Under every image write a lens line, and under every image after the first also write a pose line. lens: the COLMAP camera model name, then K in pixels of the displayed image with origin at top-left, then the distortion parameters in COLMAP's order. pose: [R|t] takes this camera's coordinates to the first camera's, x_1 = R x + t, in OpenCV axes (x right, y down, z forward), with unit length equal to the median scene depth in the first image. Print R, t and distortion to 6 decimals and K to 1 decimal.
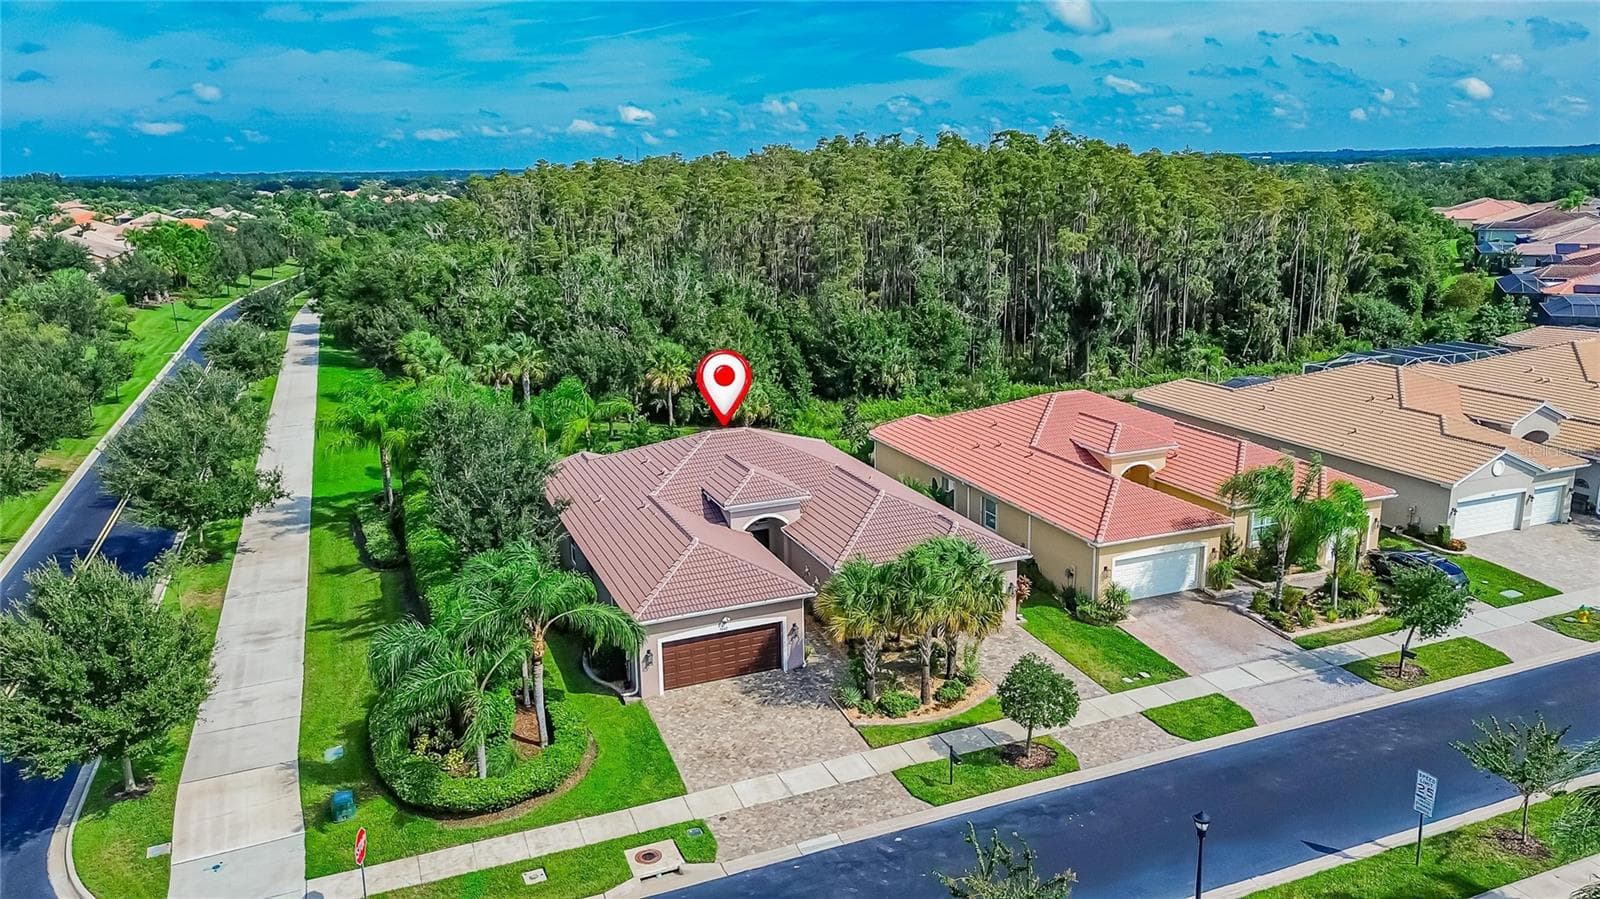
lens RADIAL K [[1131.1, 0, 800.0], [0, 1131.1, 449.5], [0, 0, 1]] dist [0.087599, -0.104206]
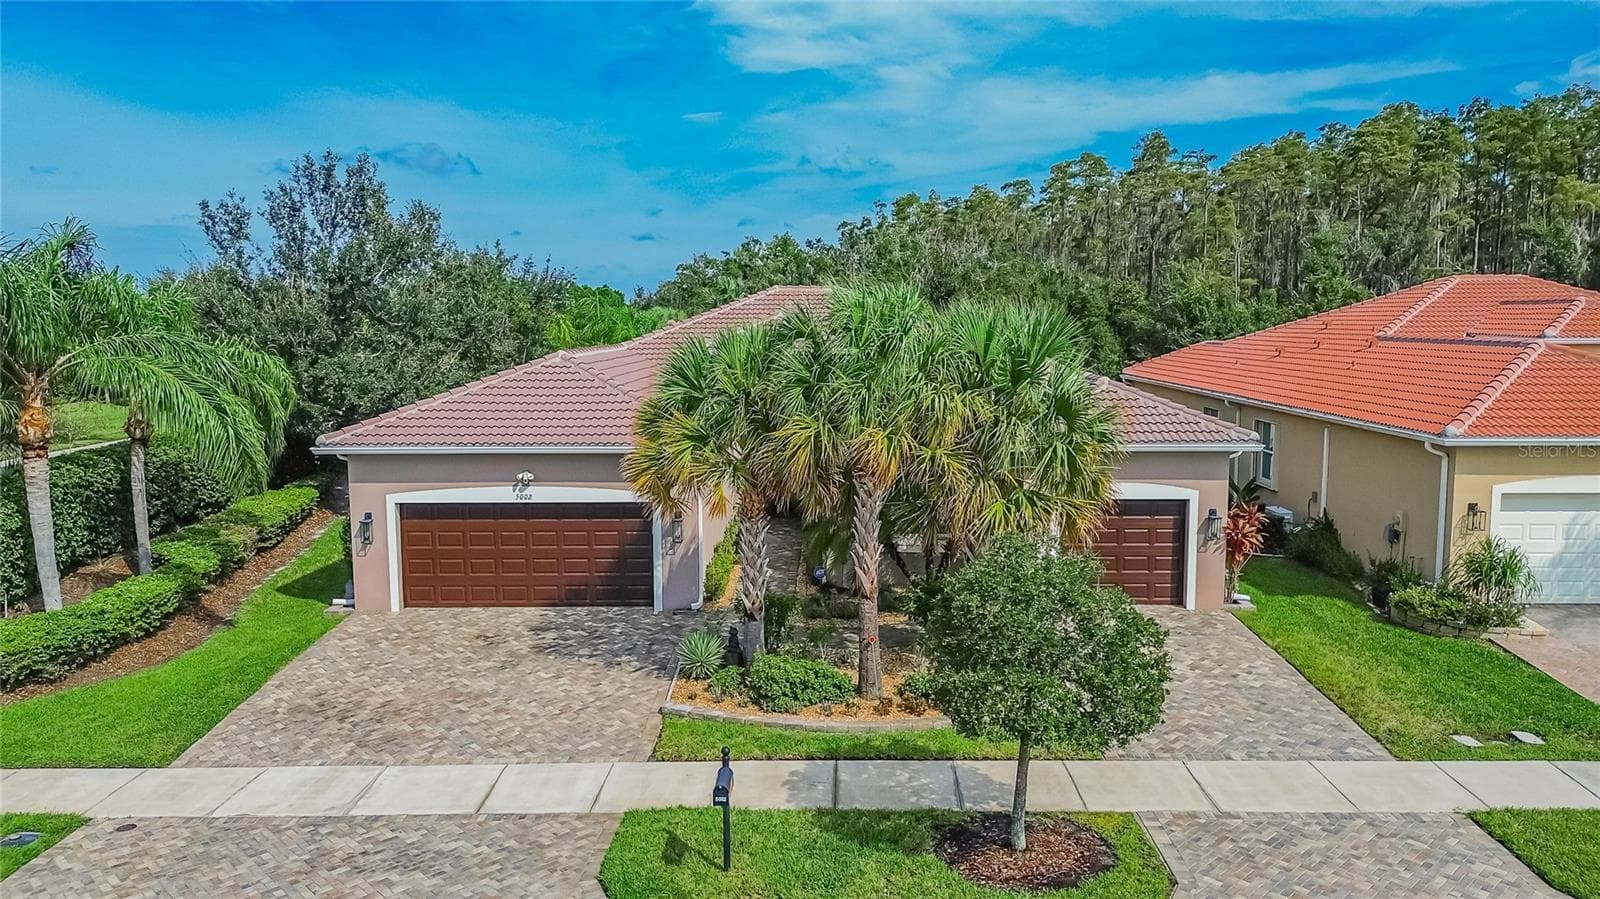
lens RADIAL K [[1131.8, 0, 800.0], [0, 1131.8, 449.5], [0, 0, 1]] dist [0.067009, -0.067562]
pose [[0.915804, 0.060132, -0.397098, 0.227310], [-0.108889, 0.988870, -0.101382, 0.166692], [0.386582, 0.136086, 0.912159, 0.563272]]
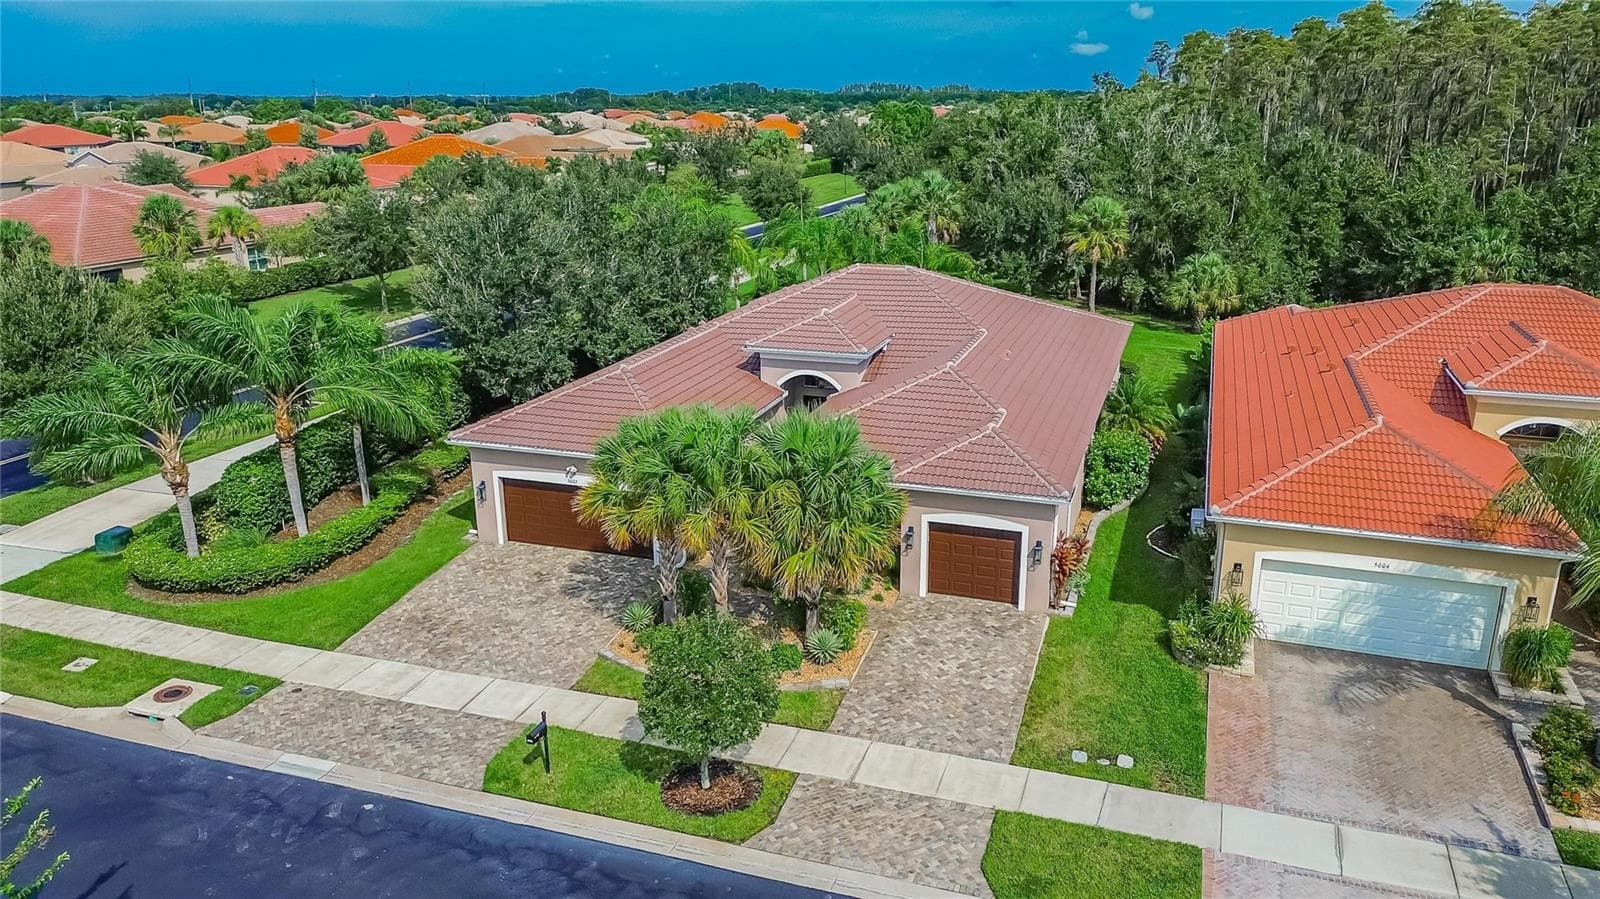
lens RADIAL K [[1131.8, 0, 800.0], [0, 1131.8, 449.5], [0, 0, 1]] dist [0.067009, -0.067562]
pose [[0.750089, 0.208750, -0.627527, 0.477295], [-0.166440, 0.977921, 0.126364, 0.019430], [0.640051, 0.009661, 0.768272, 0.503471]]
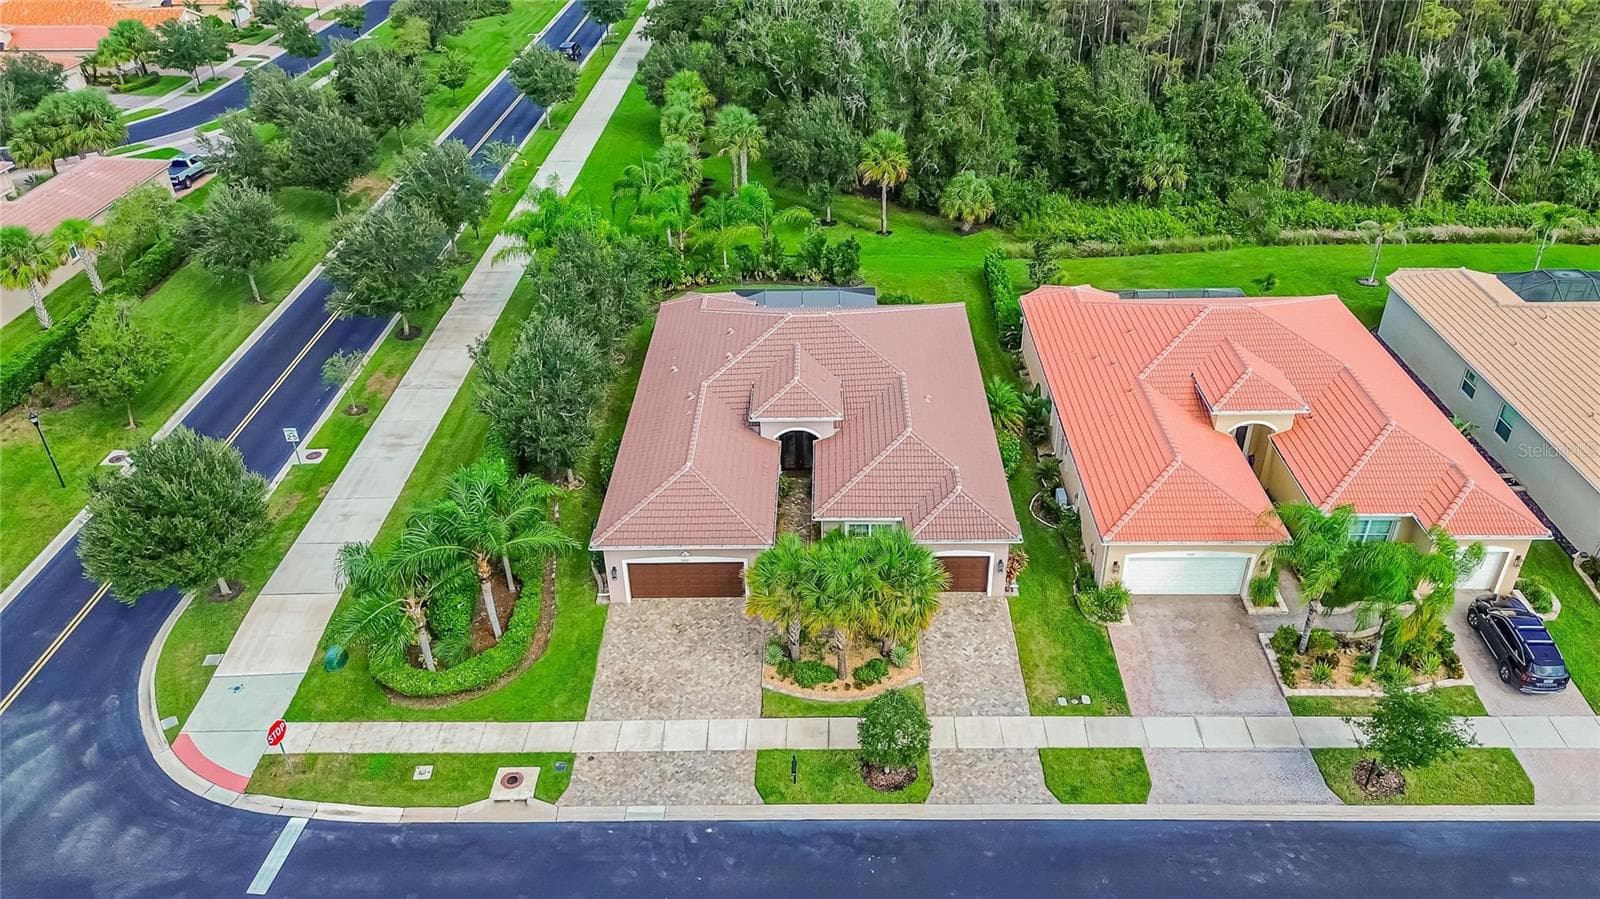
lens RADIAL K [[1131.1, 0, 800.0], [0, 1131.1, 449.5], [0, 0, 1]] dist [0.087599, -0.104206]
pose [[0.919599, 0.207976, -0.333293, 0.351388], [-0.090114, 0.937427, 0.336319, -0.296417], [0.382384, -0.279244, 0.880798, 0.119526]]
